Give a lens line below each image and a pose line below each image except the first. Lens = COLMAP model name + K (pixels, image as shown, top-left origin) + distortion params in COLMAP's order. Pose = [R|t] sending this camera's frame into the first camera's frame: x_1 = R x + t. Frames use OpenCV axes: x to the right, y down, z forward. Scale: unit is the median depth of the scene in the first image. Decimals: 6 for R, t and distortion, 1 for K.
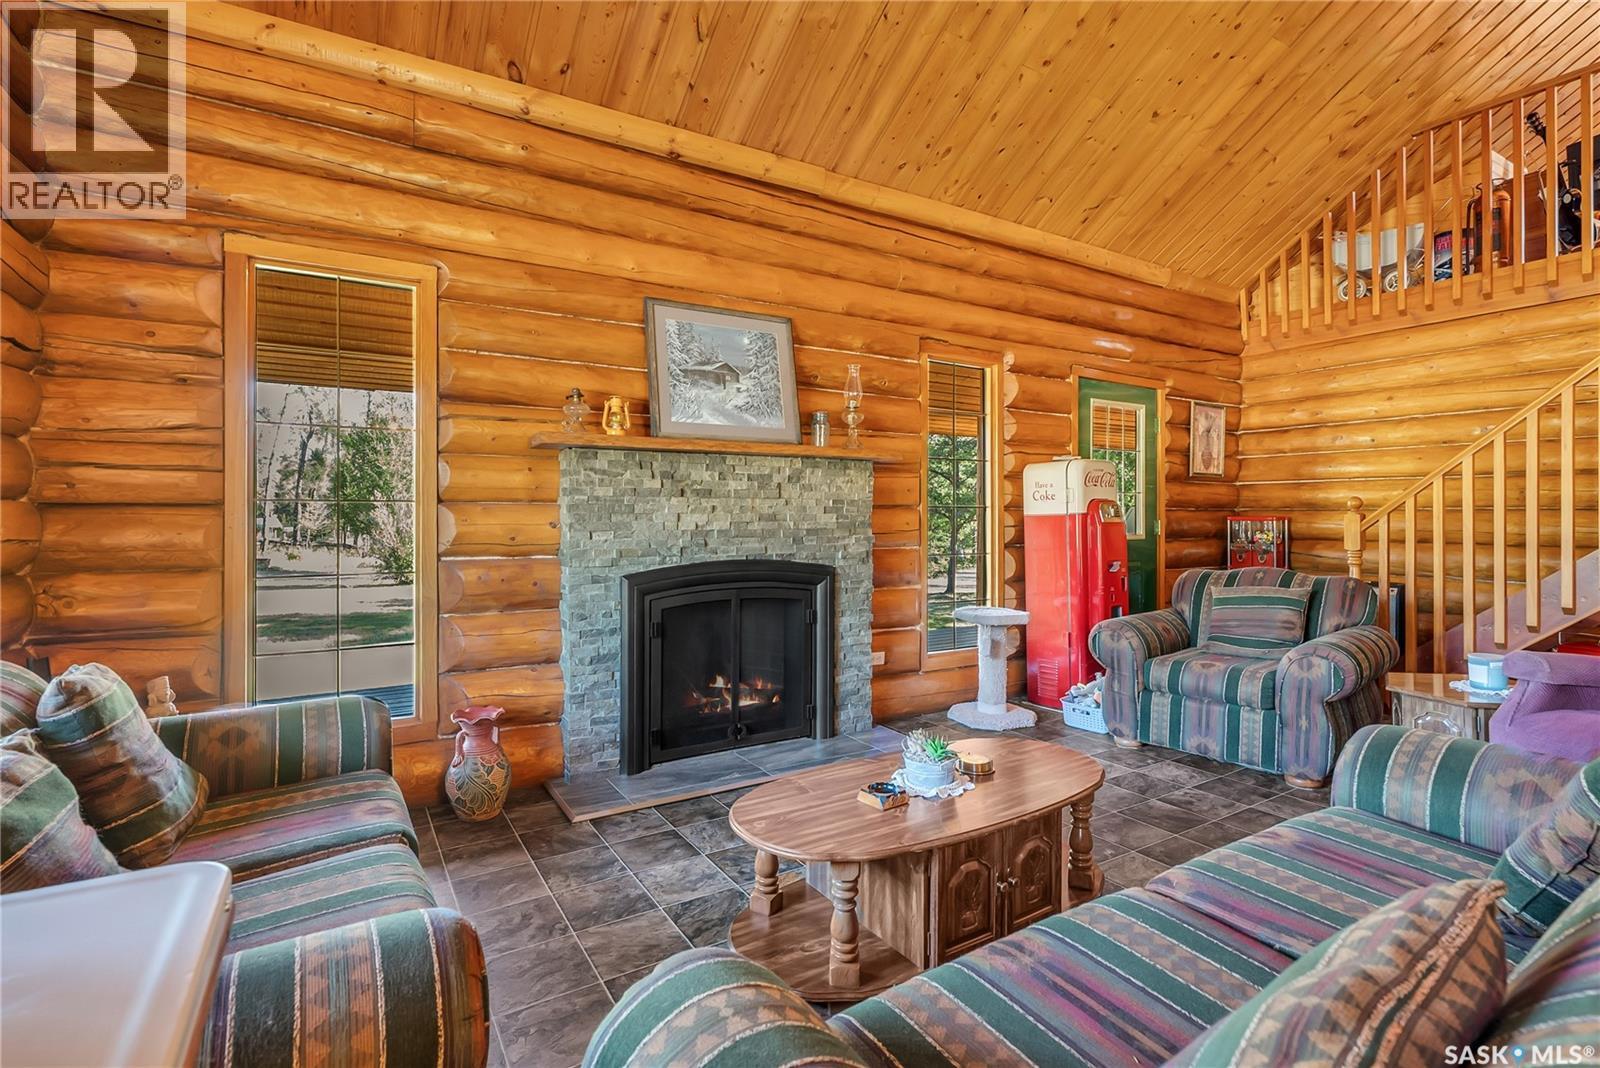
lens RADIAL K [[749.6, 0, 798.2], [0, 749.6, 513.1], [0, 0, 1]] dist [-0.005239, 0.003663]
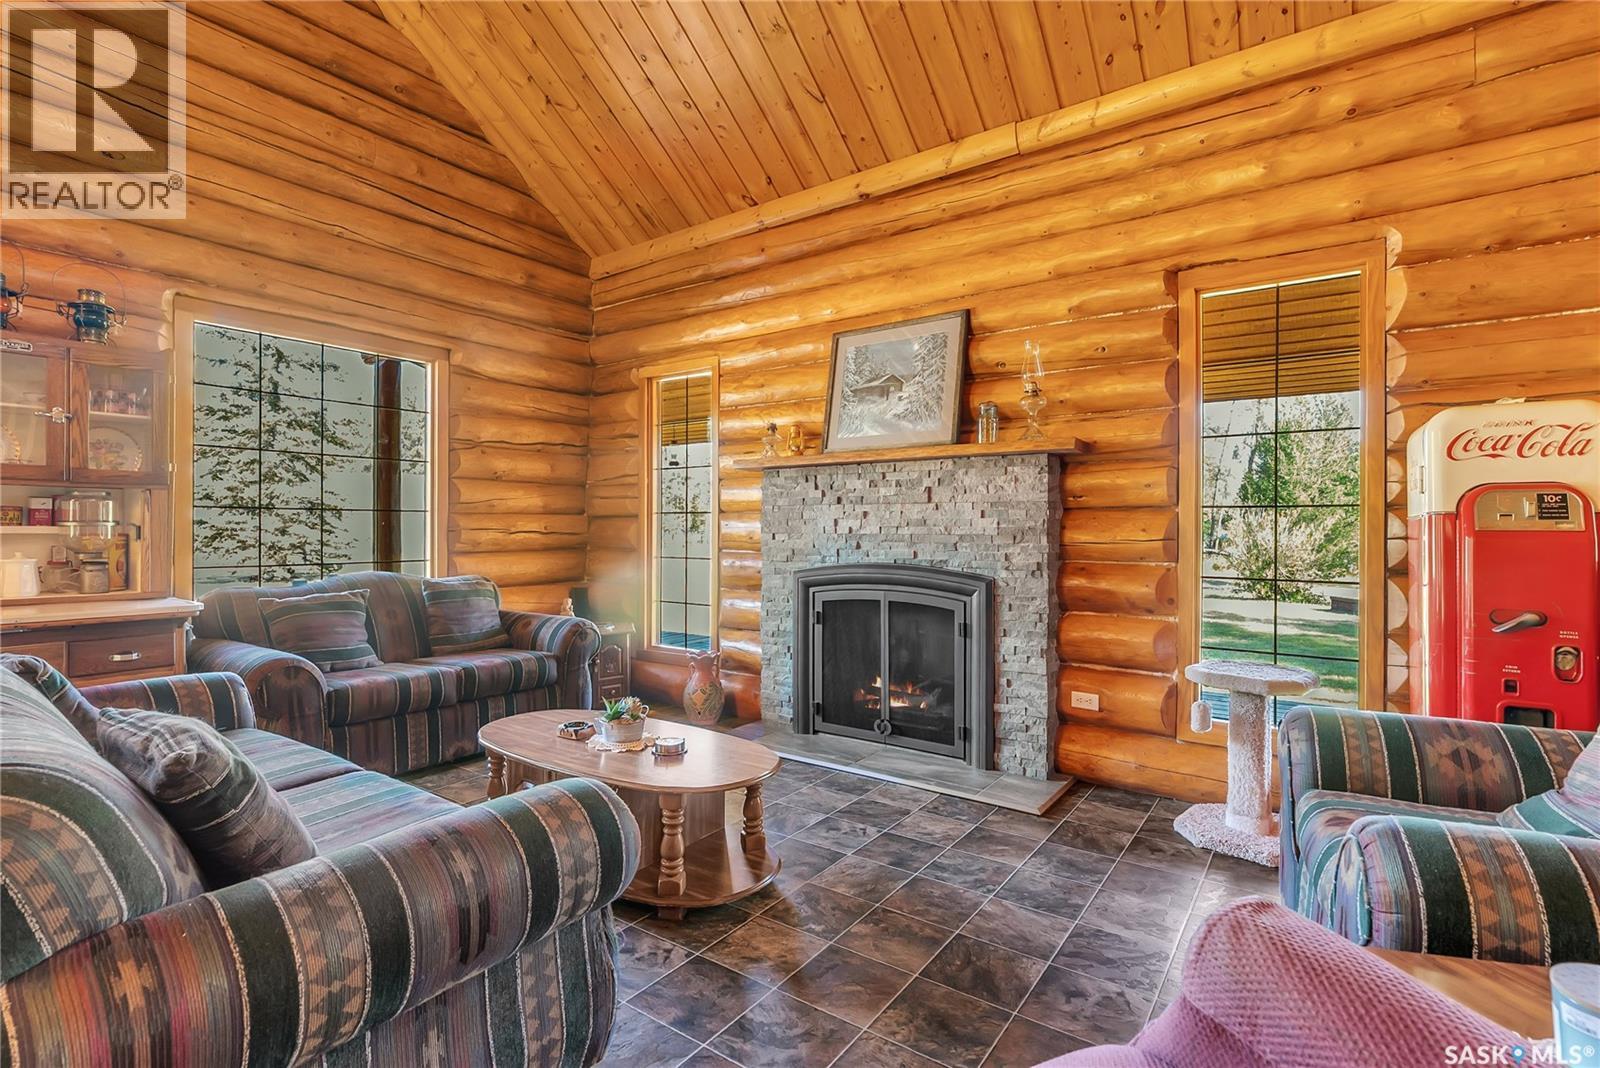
lens RADIAL K [[749.6, 0, 801.6], [0, 749.6, 524.2], [0, 0, 1]] dist [-0.005239, 0.003663]
pose [[0.397456, -0.001021, -0.917621, 0.787636], [0.001999, 0.999998, -0.000247, 0.007897], [0.917619, -0.001736, 0.397457, 0.454690]]
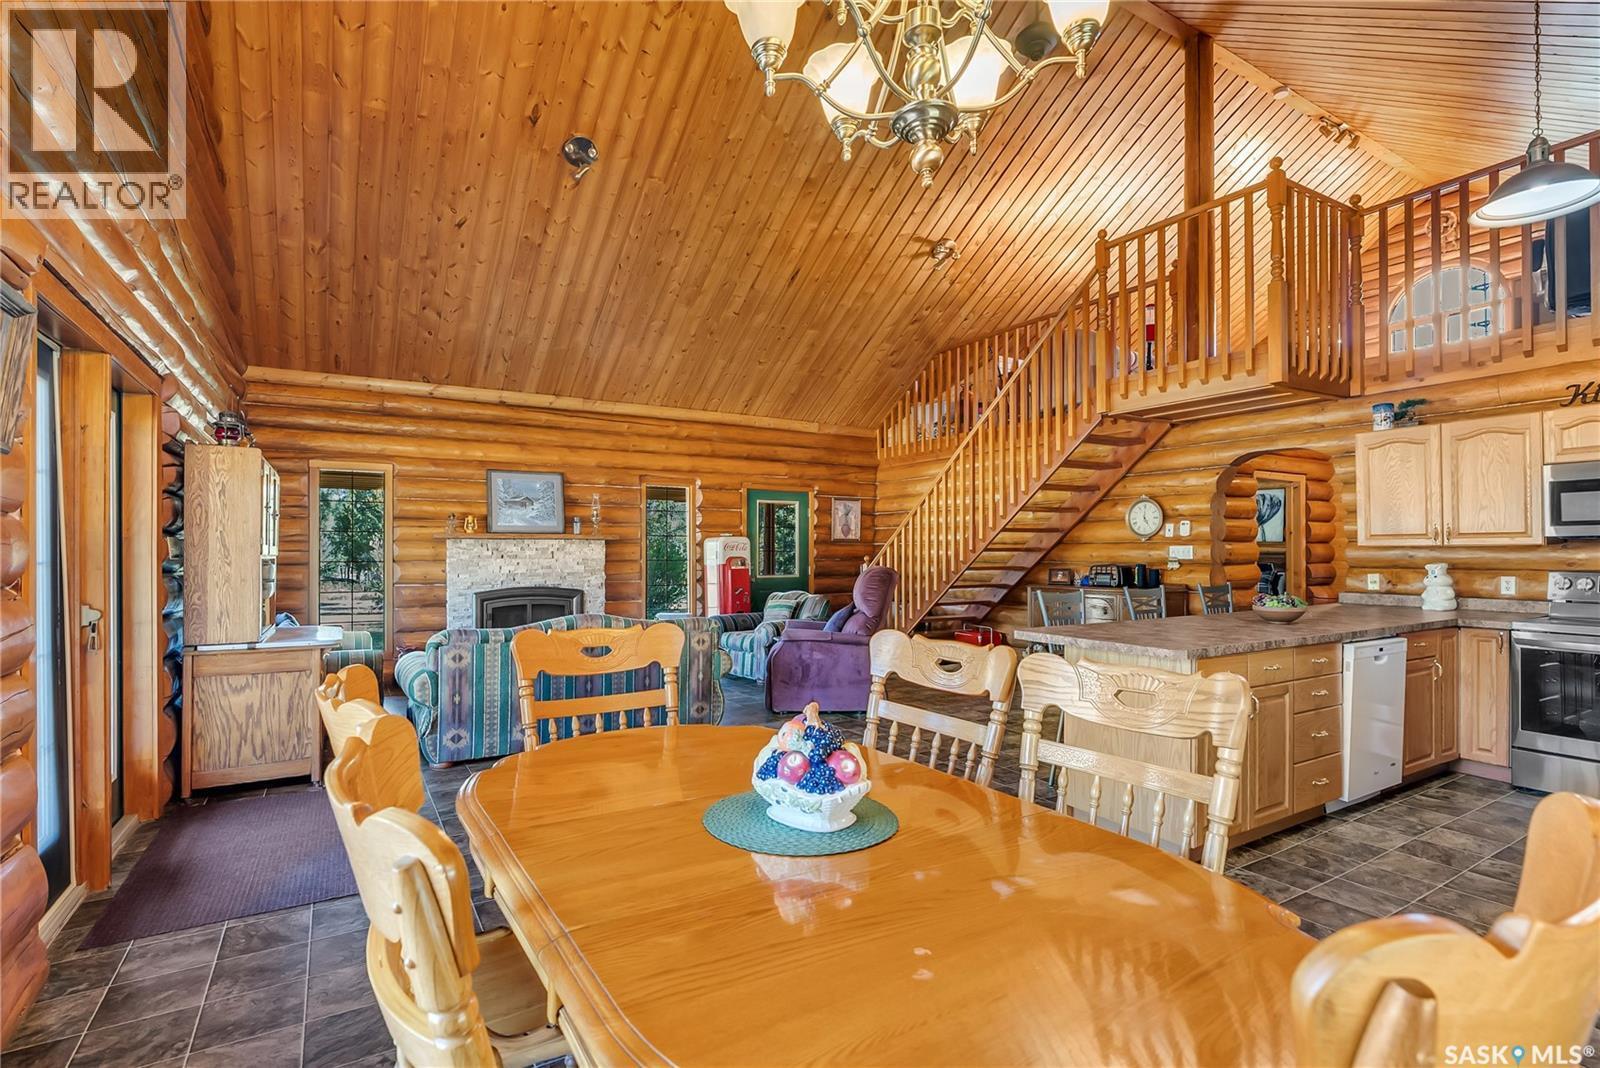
lens RADIAL K [[749.6, 0, 789.8], [0, 749.6, 547.7], [0, 0, 1]] dist [-0.005239, 0.003663]
pose [[0.999939, -0.000049, -0.011083, 0.675566], [0.000043, 1.000000, -0.000541, -0.048462], [0.011083, 0.000540, 0.999938, -1.145779]]
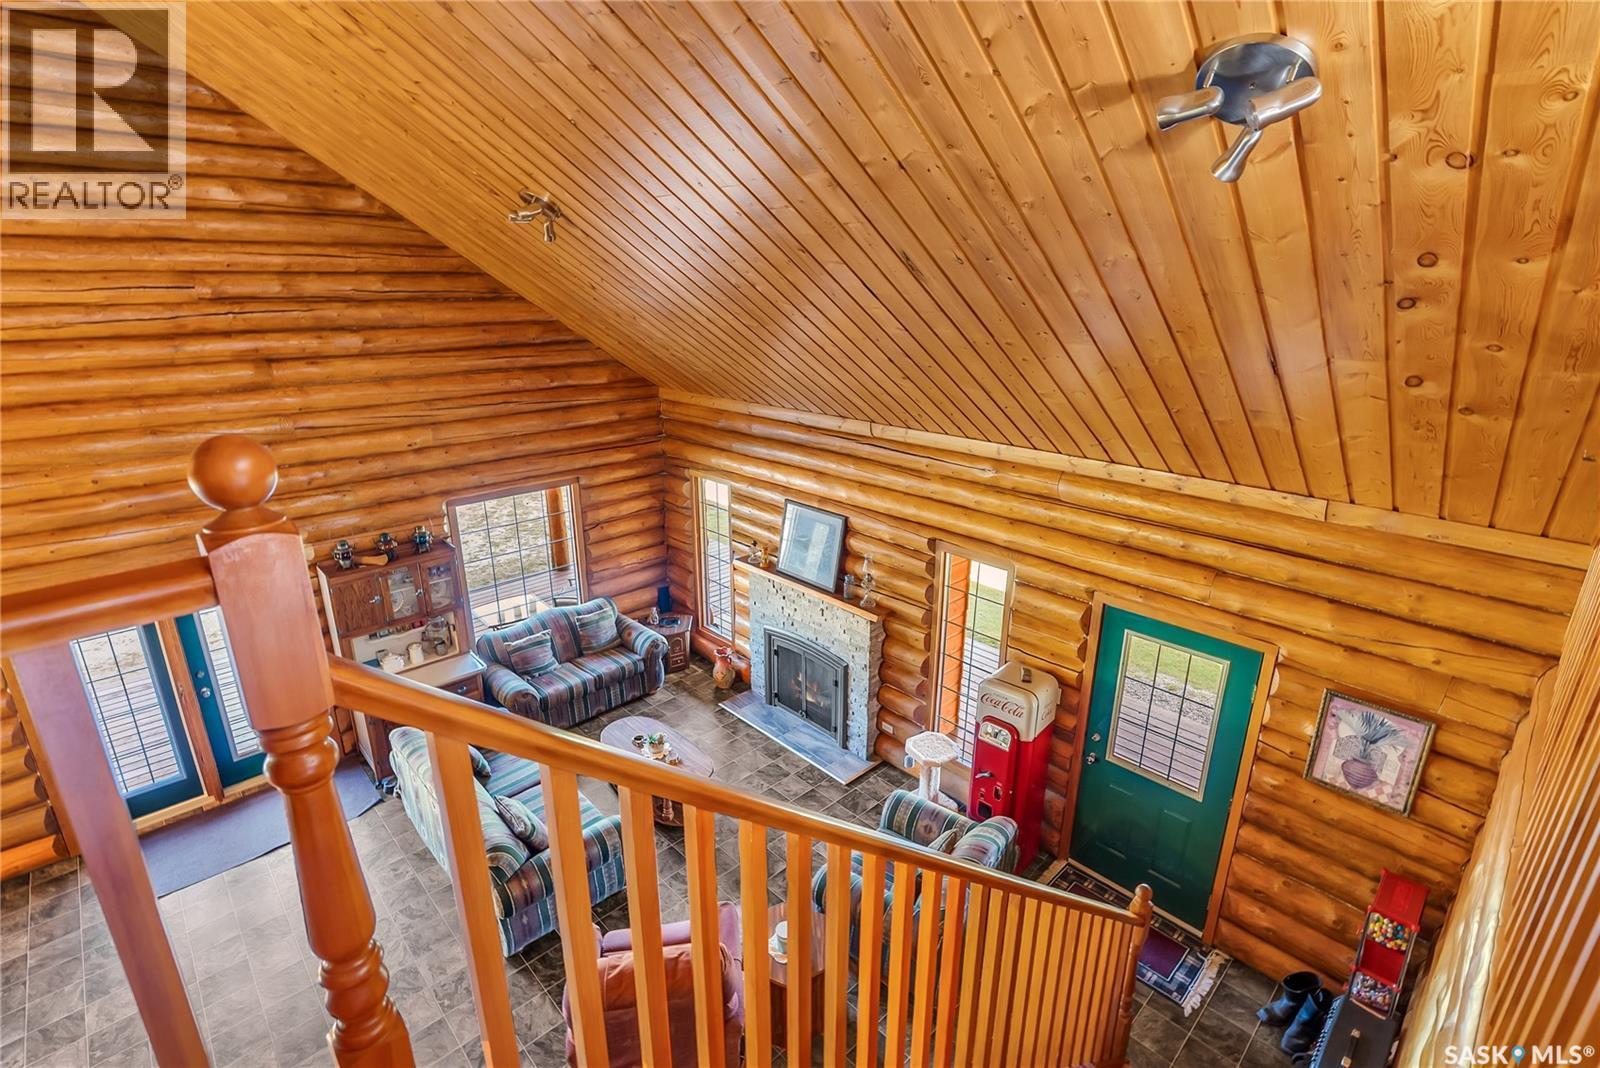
lens RADIAL K [[749.6, 0, 804.0], [0, 749.6, 522.0], [0, 0, 1]] dist [-0.005239, 0.003663]
pose [[0.215296, 0.295784, -0.930677, 1.560935], [0.000657, 0.952982, 0.303025, -0.774482], [0.976549, -0.065852, 0.204979, 0.589717]]
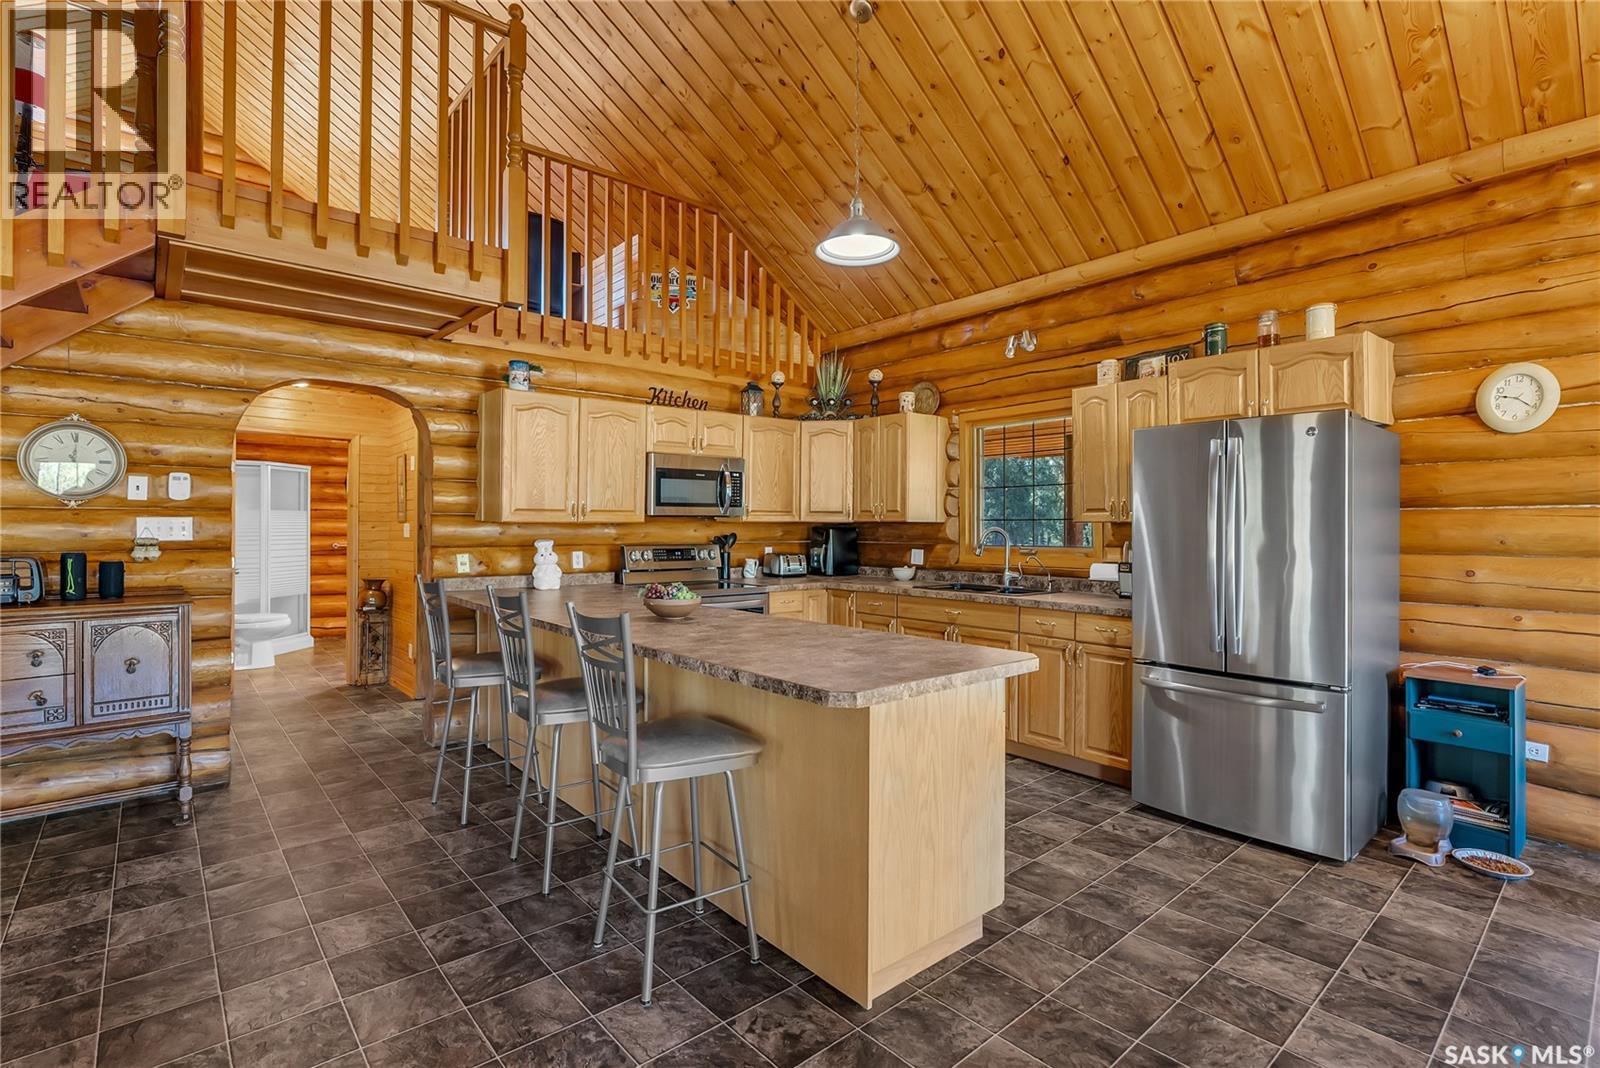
lens RADIAL K [[749.6, 0, 787.9], [0, 749.6, 521.0], [0, 0, 1]] dist [-0.005239, 0.003663]
pose [[-0.163080, 0.006457, 0.986592, 0.487161], [-0.007769, 0.999939, -0.007828, -0.047535], [-0.986582, -0.008941, -0.163020, -0.024710]]
